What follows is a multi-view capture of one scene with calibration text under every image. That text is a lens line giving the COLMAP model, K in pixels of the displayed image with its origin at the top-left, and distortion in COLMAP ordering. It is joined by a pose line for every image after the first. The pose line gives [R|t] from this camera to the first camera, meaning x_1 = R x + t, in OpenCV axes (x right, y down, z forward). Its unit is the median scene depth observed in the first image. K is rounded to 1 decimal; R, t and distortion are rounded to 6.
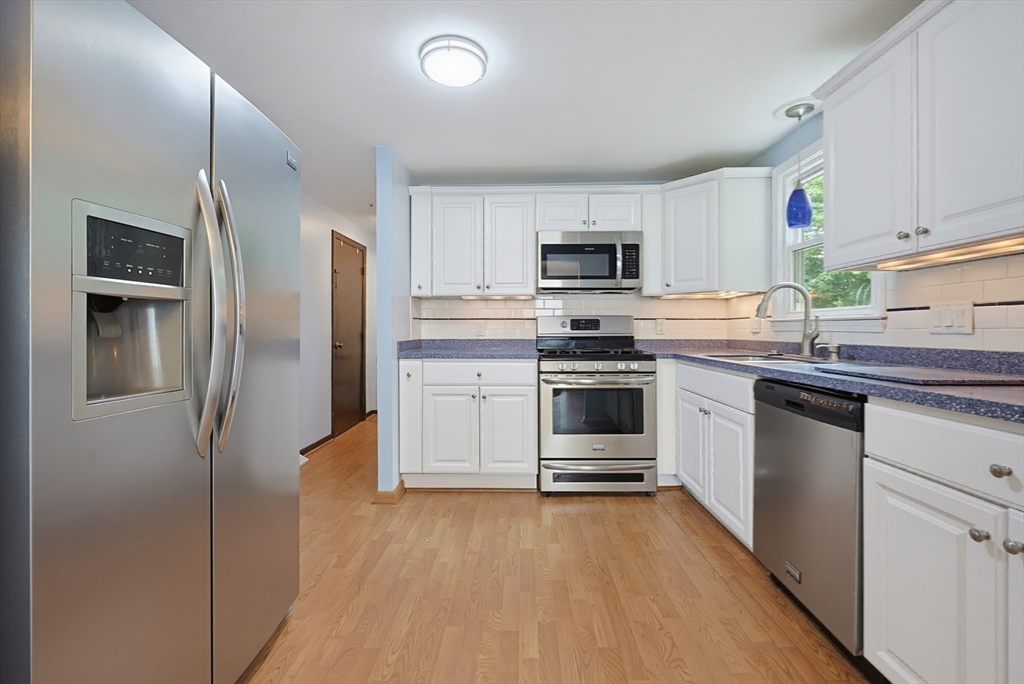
lens RADIAL K [[425.2, 0, 508.7], [0, 425.2, 331.1], [0, 0, 1]] dist [-0.004072, 0.000002]
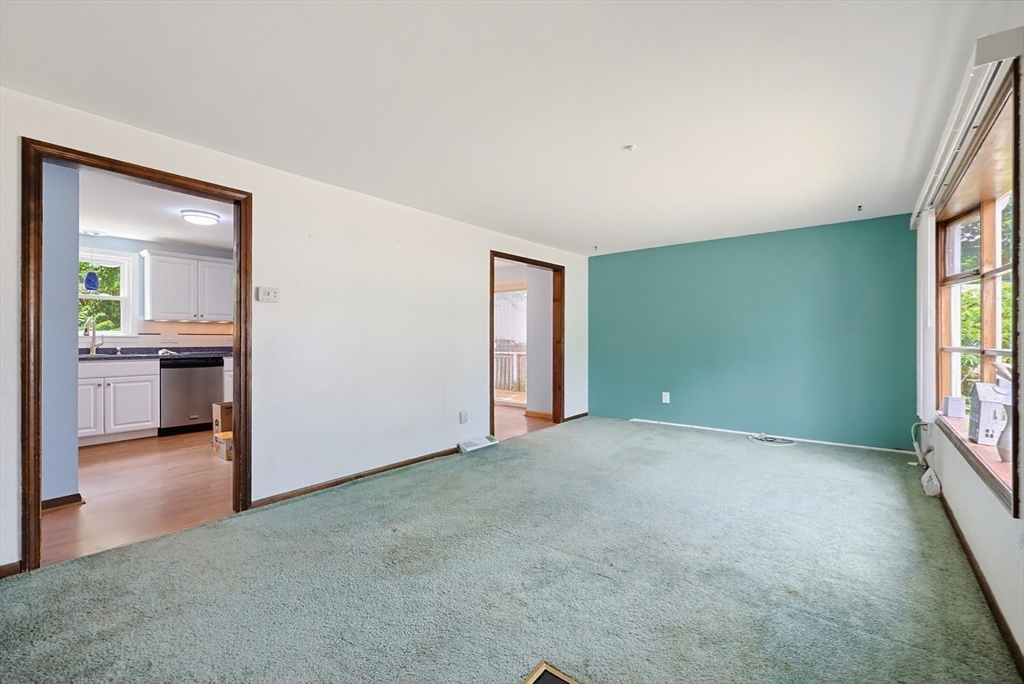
lens RADIAL K [[425.2, 0, 501.8], [0, 425.2, 342.6], [0, 0, 1]] dist [-0.004072, 0.000002]
pose [[-0.767813, -0.002418, 0.640669, -2.193071], [0.002740, 0.999971, 0.007057, -0.007102], [-0.640668, 0.007174, -0.767785, 1.354267]]
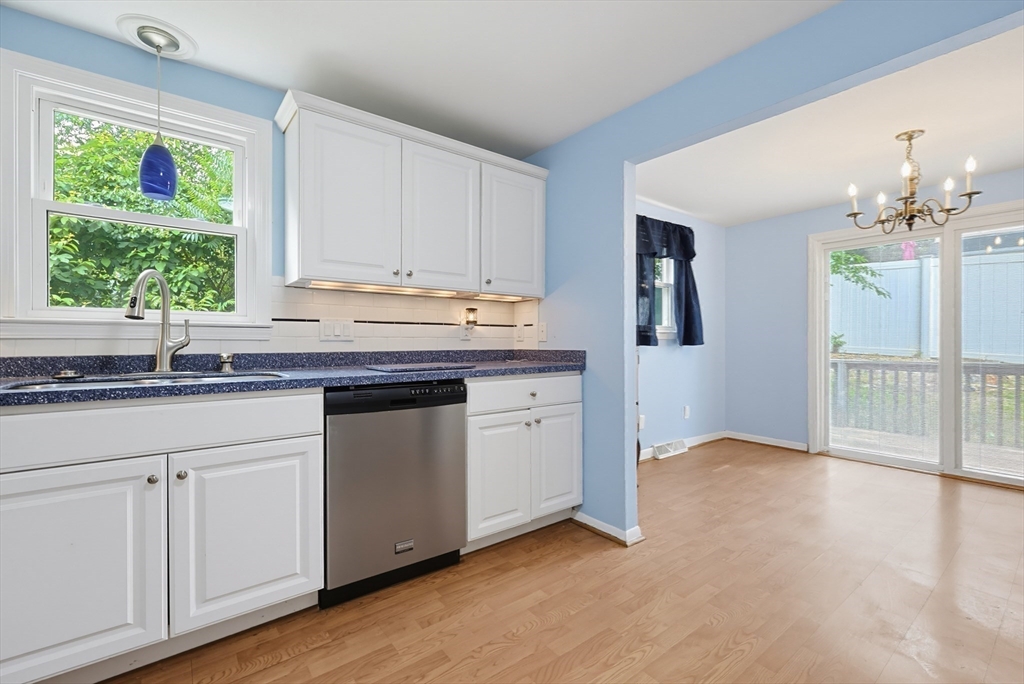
lens RADIAL K [[425.2, 0, 515.9], [0, 425.2, 342.9], [0, 0, 1]] dist [-0.004072, 0.000002]
pose [[-0.620306, -0.000161, 0.784360, -0.291096], [0.003856, 0.999987, 0.003255, 0.007477], [-0.784350, 0.005044, -0.620298, 1.013440]]
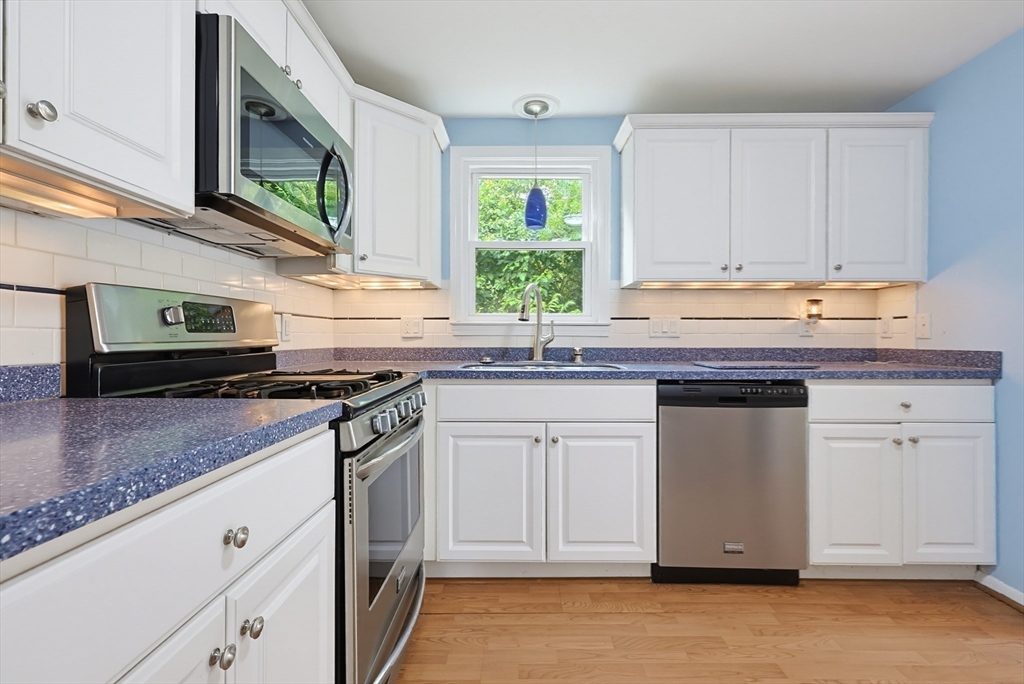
lens RADIAL K [[453.3, 0, 531.1], [0, 453.3, 336.1], [0, 0, 1]] dist [0.000935, -0.000191]
pose [[-0.007729, 0.001500, 0.999969, -0.367790], [0.001179, 0.999998, -0.001491, 0.003354], [-0.999969, 0.001167, -0.007731, 1.063368]]
